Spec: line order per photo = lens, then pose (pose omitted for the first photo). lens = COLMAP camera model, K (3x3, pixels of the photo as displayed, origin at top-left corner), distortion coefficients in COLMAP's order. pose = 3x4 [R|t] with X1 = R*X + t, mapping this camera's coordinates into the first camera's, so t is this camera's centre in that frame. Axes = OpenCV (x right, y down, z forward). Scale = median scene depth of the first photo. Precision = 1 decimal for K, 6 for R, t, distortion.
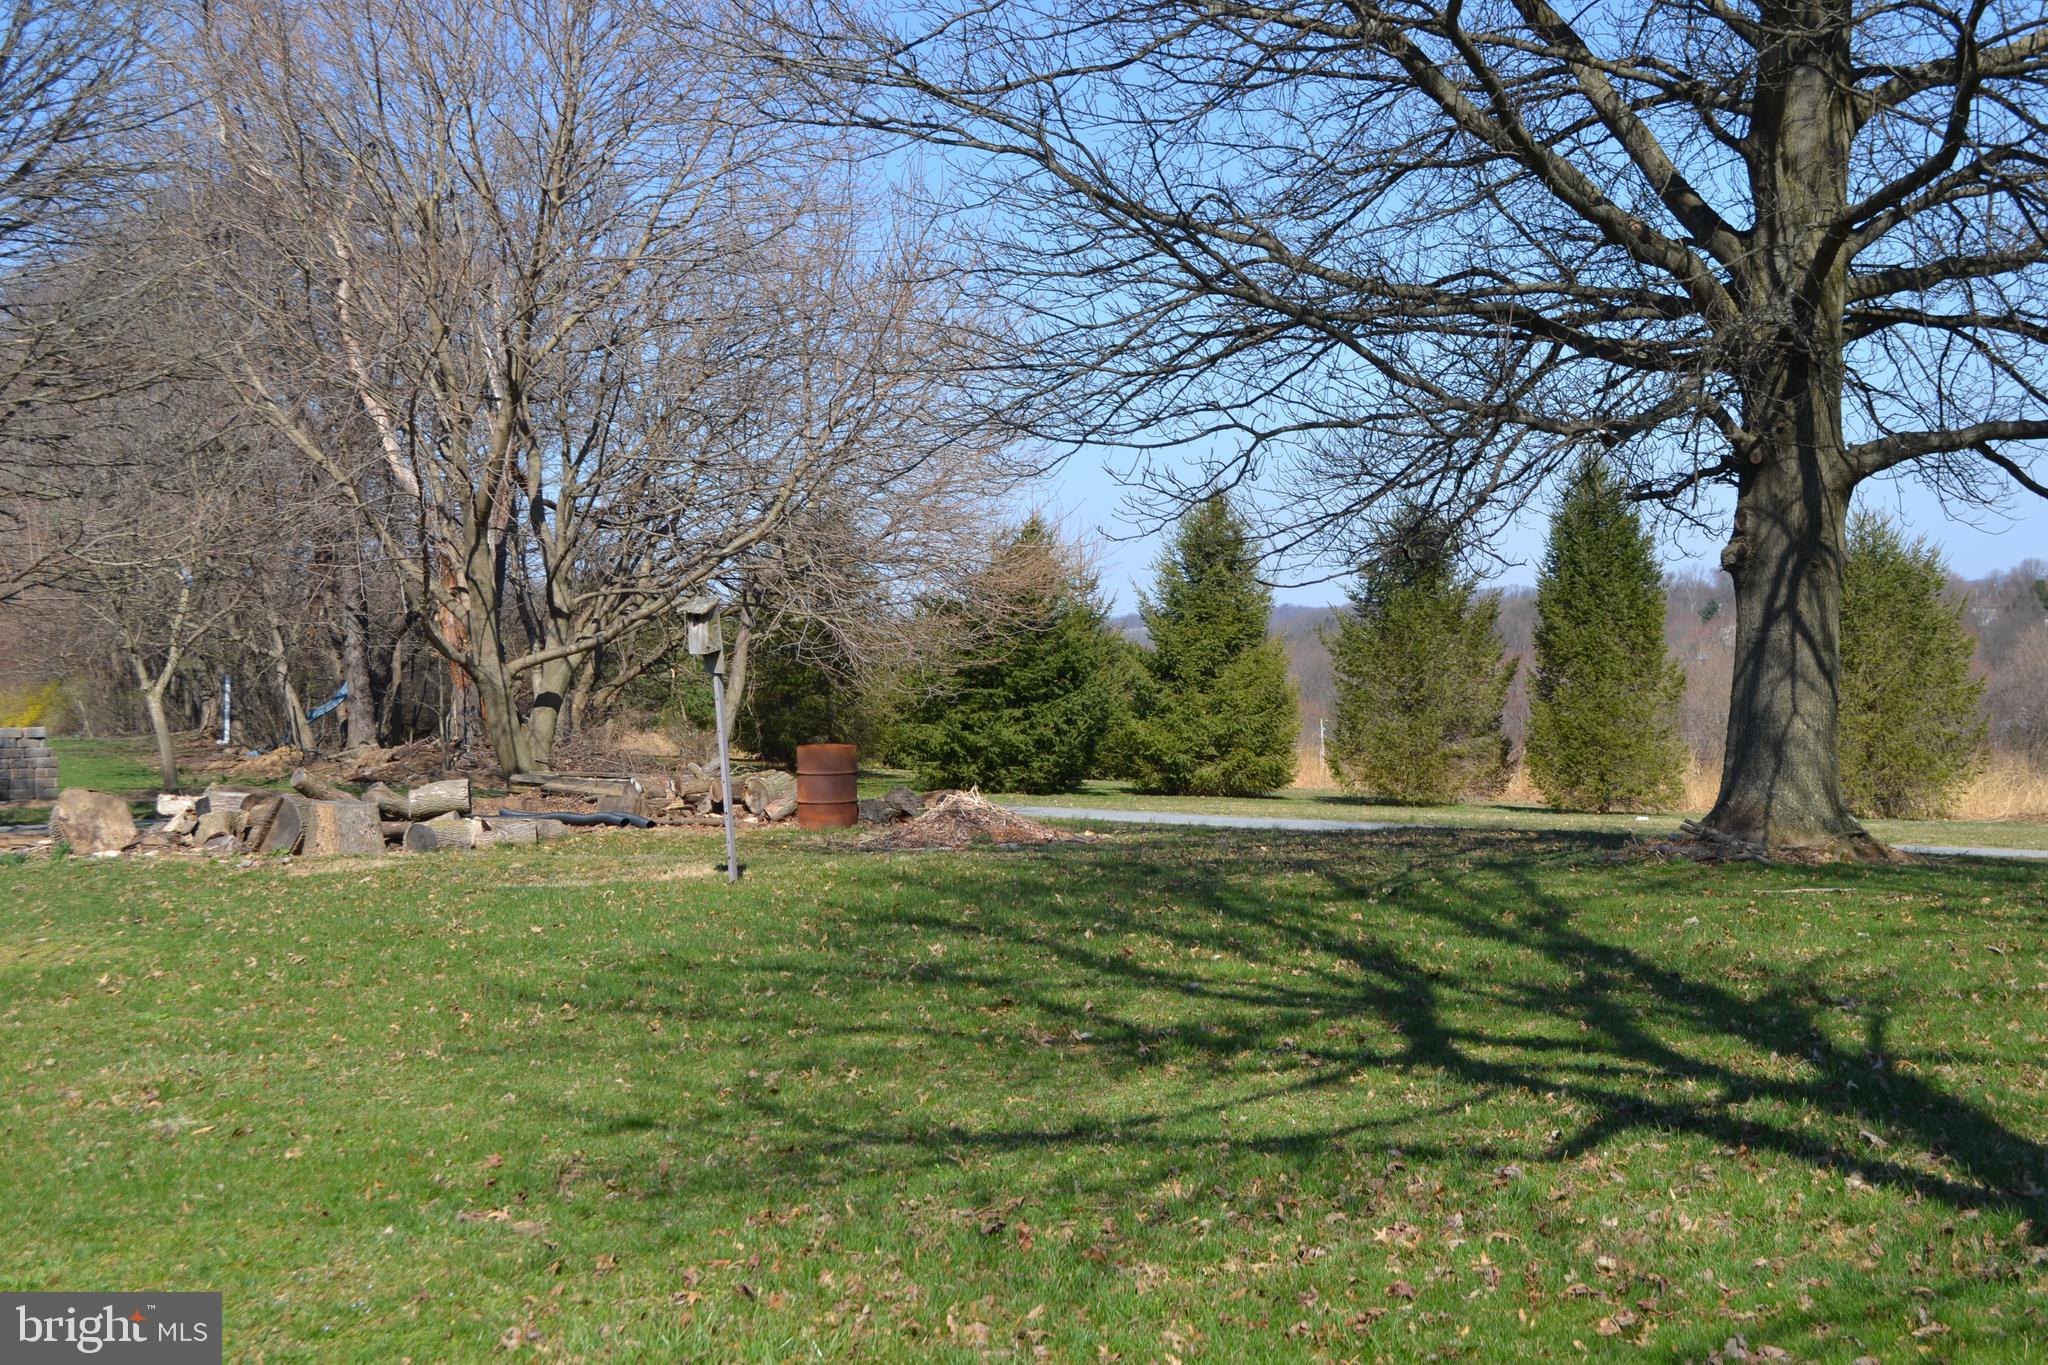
lens RADIAL K [[2651.8, 0, 1024.0], [0, 2651.8, 682.5], [0, 0, 1]] dist [-0.001205, -0.001724]
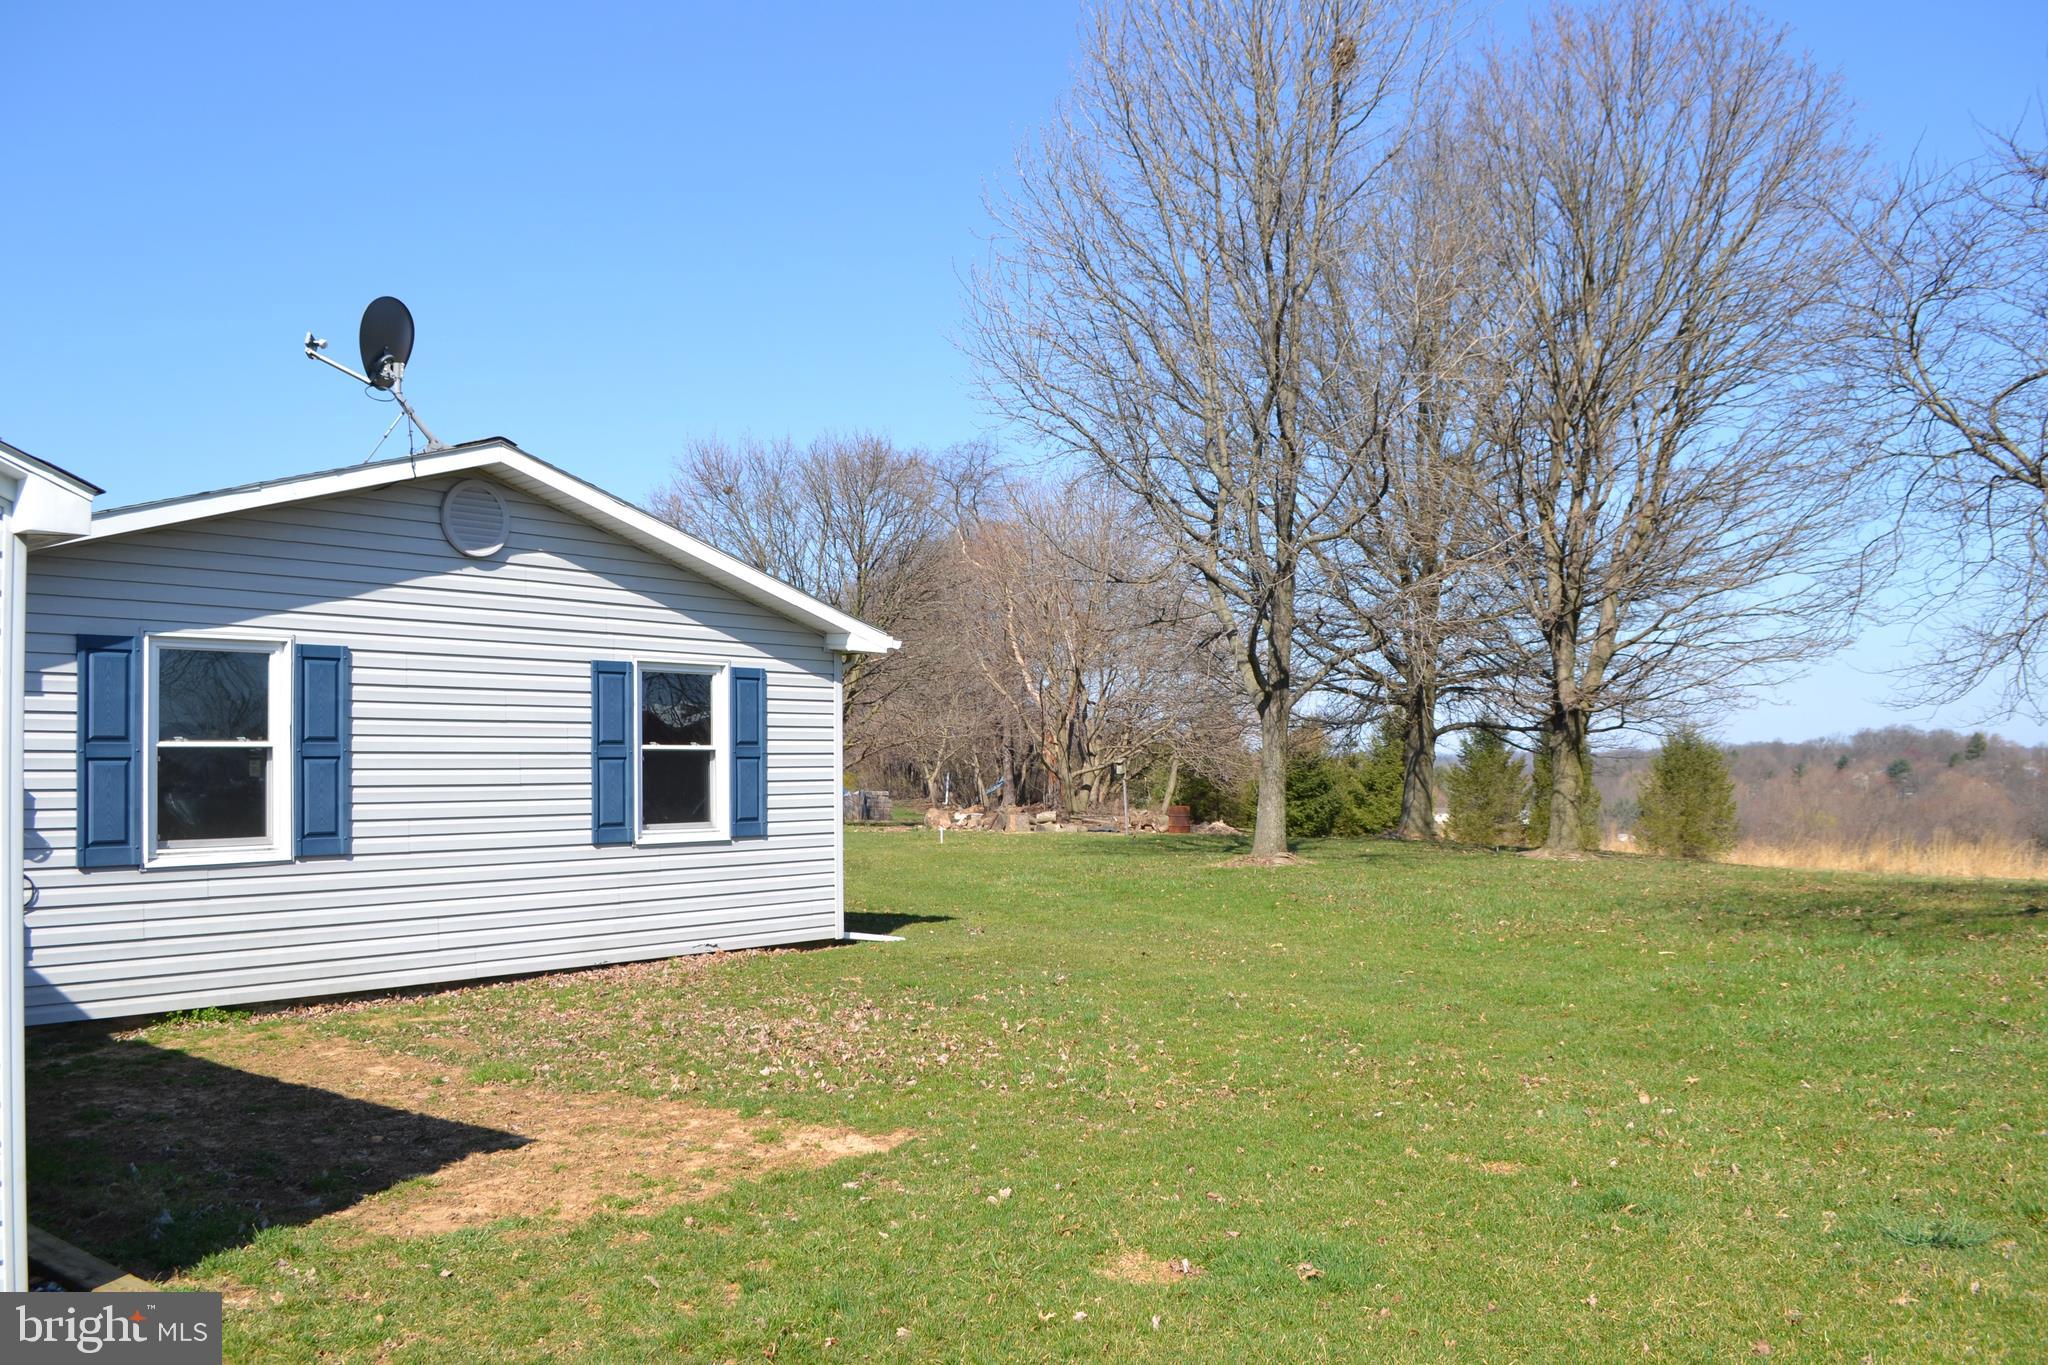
lens RADIAL K [[1629.9, 0, 1024.0], [0, 1629.9, 682.5], [0, 0, 1]] dist [-0.005784, -0.001642]
pose [[0.974280, 0.022579, -0.224206, 0.086073], [-0.036896, 0.997524, -0.059871, 0.001459], [0.222299, 0.066604, 0.972701, -0.422383]]
